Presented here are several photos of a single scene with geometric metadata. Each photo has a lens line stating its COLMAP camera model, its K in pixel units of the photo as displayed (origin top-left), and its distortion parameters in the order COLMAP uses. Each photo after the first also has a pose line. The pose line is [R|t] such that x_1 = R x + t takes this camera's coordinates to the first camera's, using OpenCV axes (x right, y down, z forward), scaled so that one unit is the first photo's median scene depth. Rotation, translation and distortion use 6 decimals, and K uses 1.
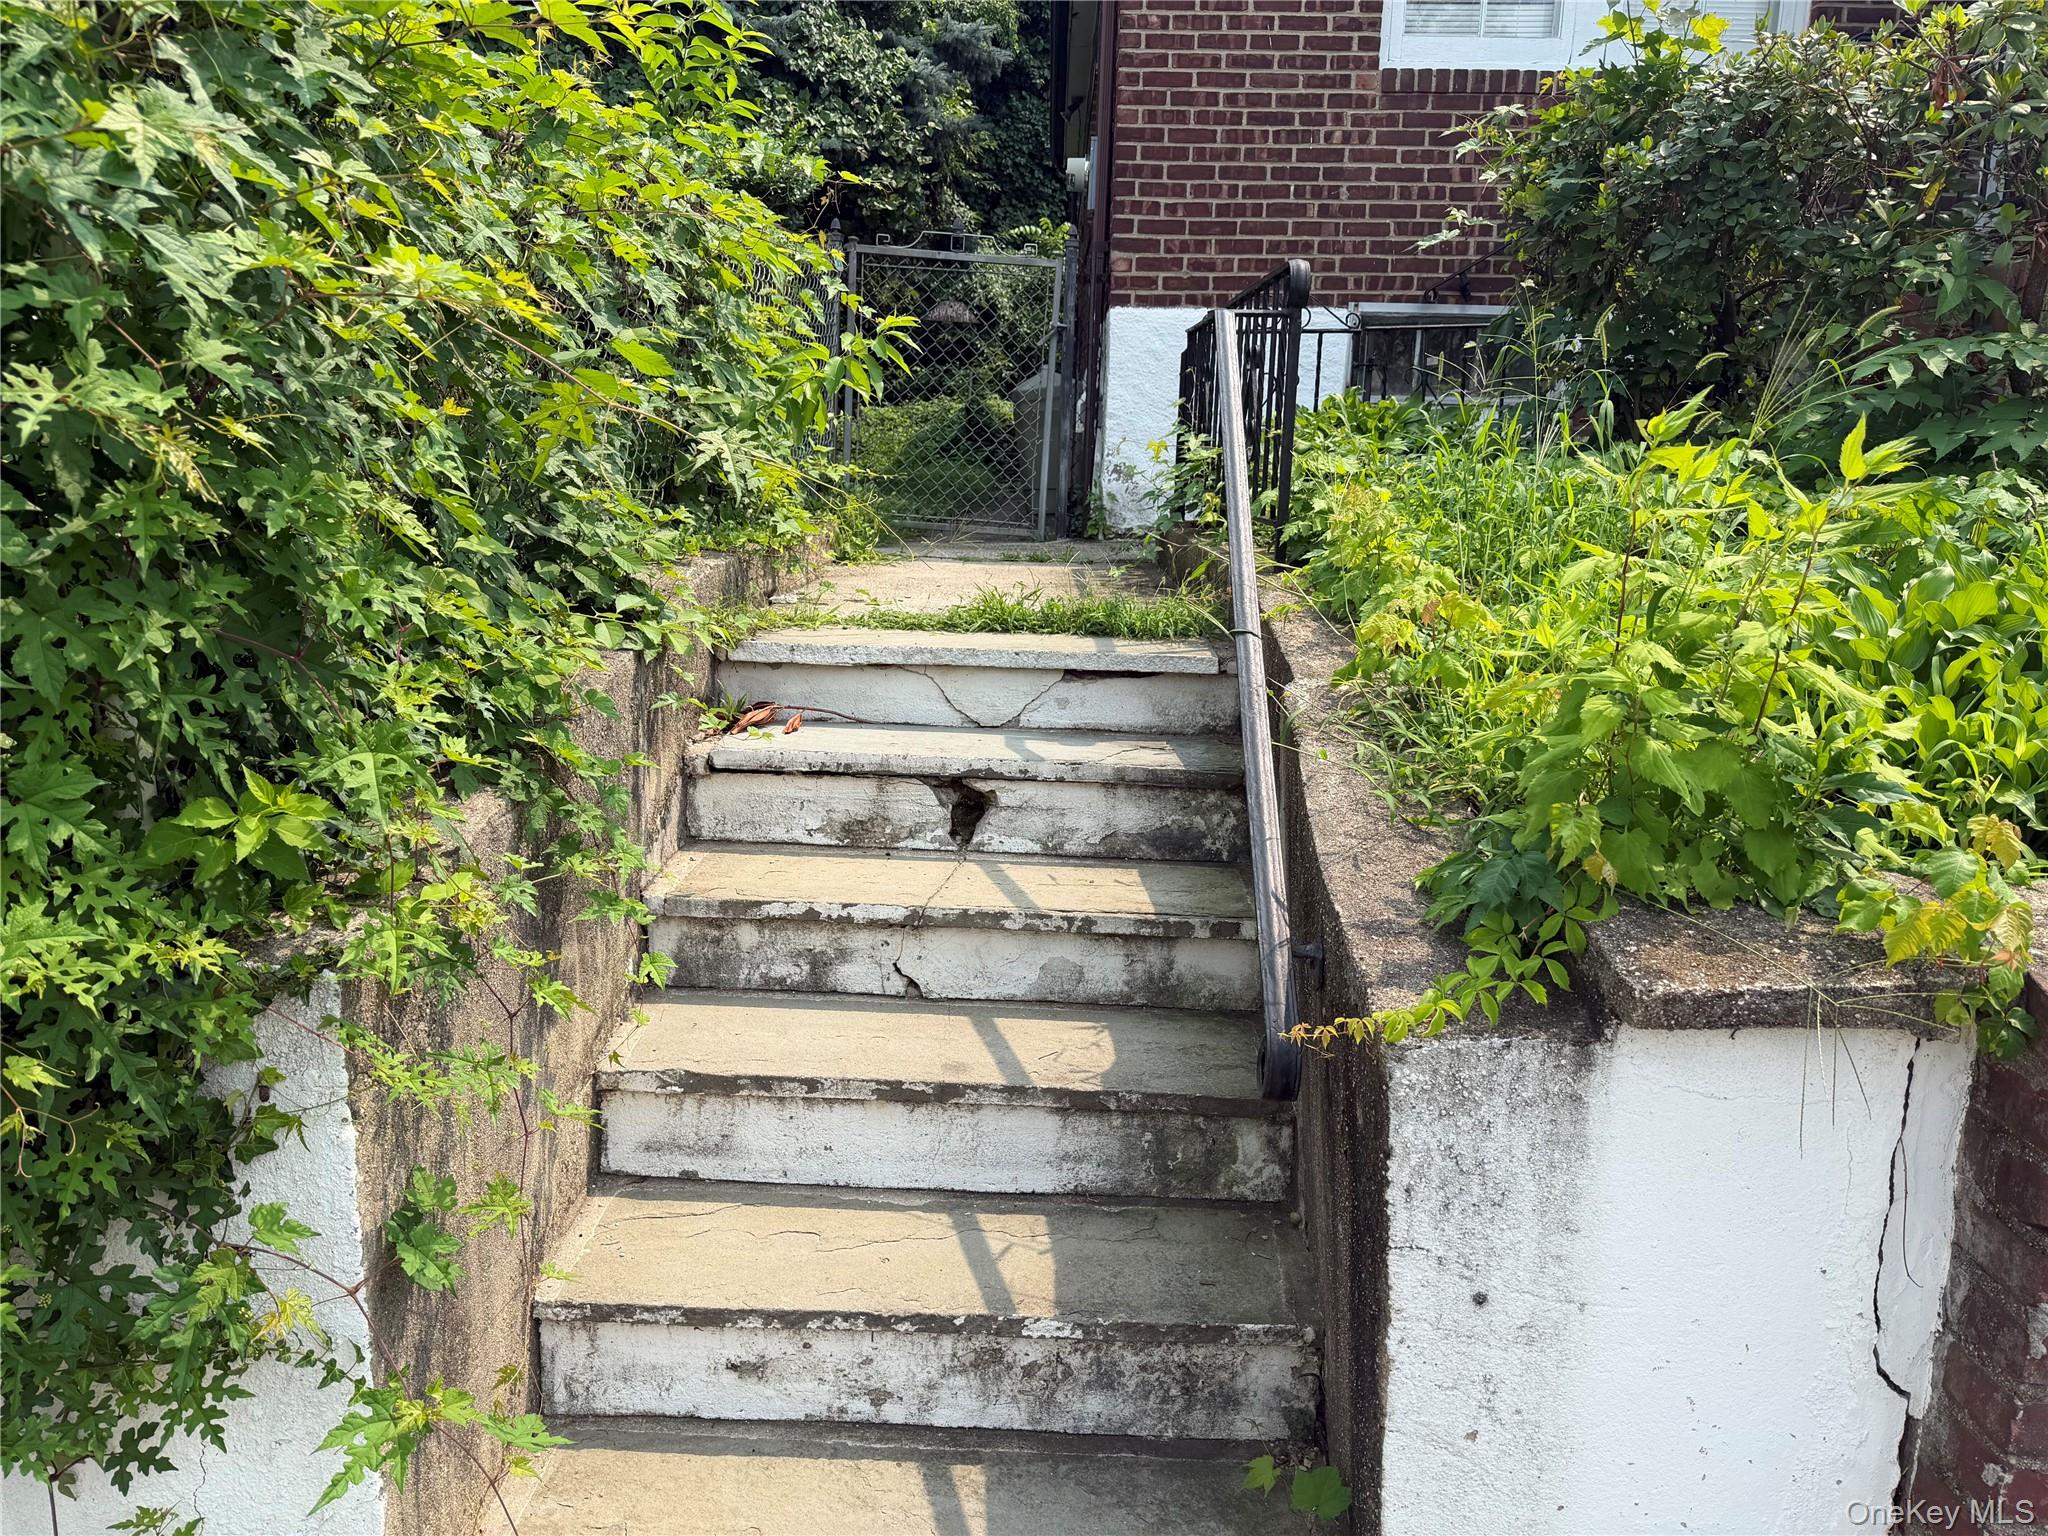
lens RADIAL K [[1453.7, 0, 1023.1], [0, 1453.7, 760.2], [0, 0, 1]] dist [0.021497, -0.003194]
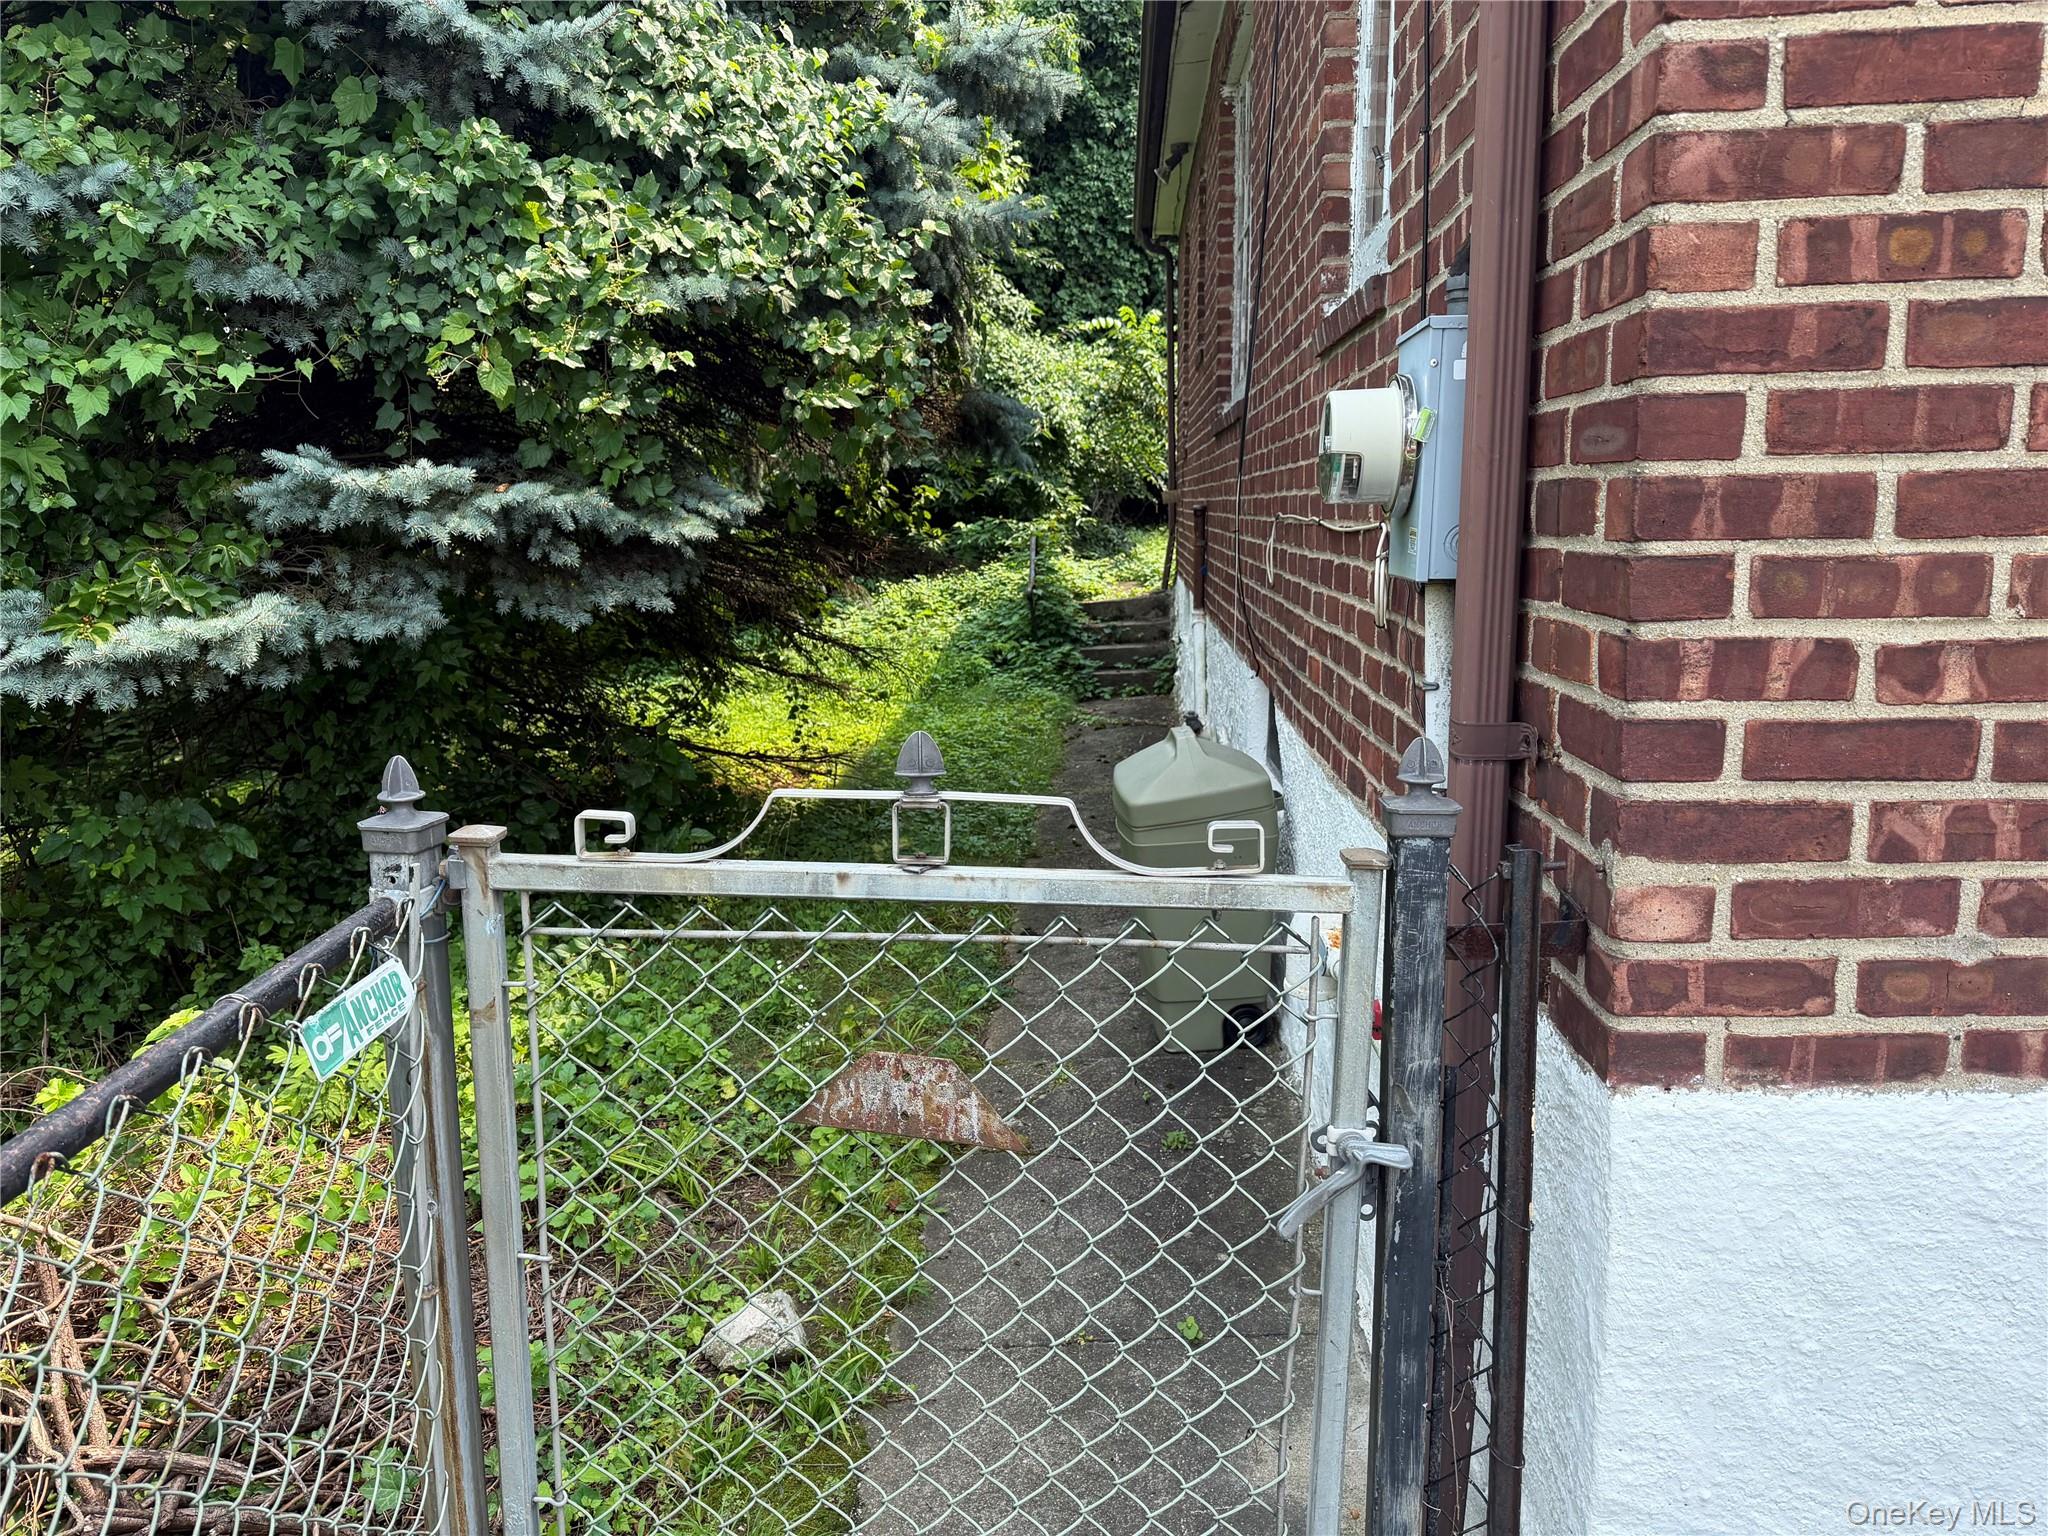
lens RADIAL K [[1453.7, 0, 1020.1], [0, 1453.7, 773.2], [0, 0, 1]] dist [0.021497, -0.003194]
pose [[0.997538, -0.039949, -0.057641, -0.011206], [0.038794, 0.999026, -0.021017, -0.252963], [0.058424, 0.018729, 0.998116, 0.542717]]
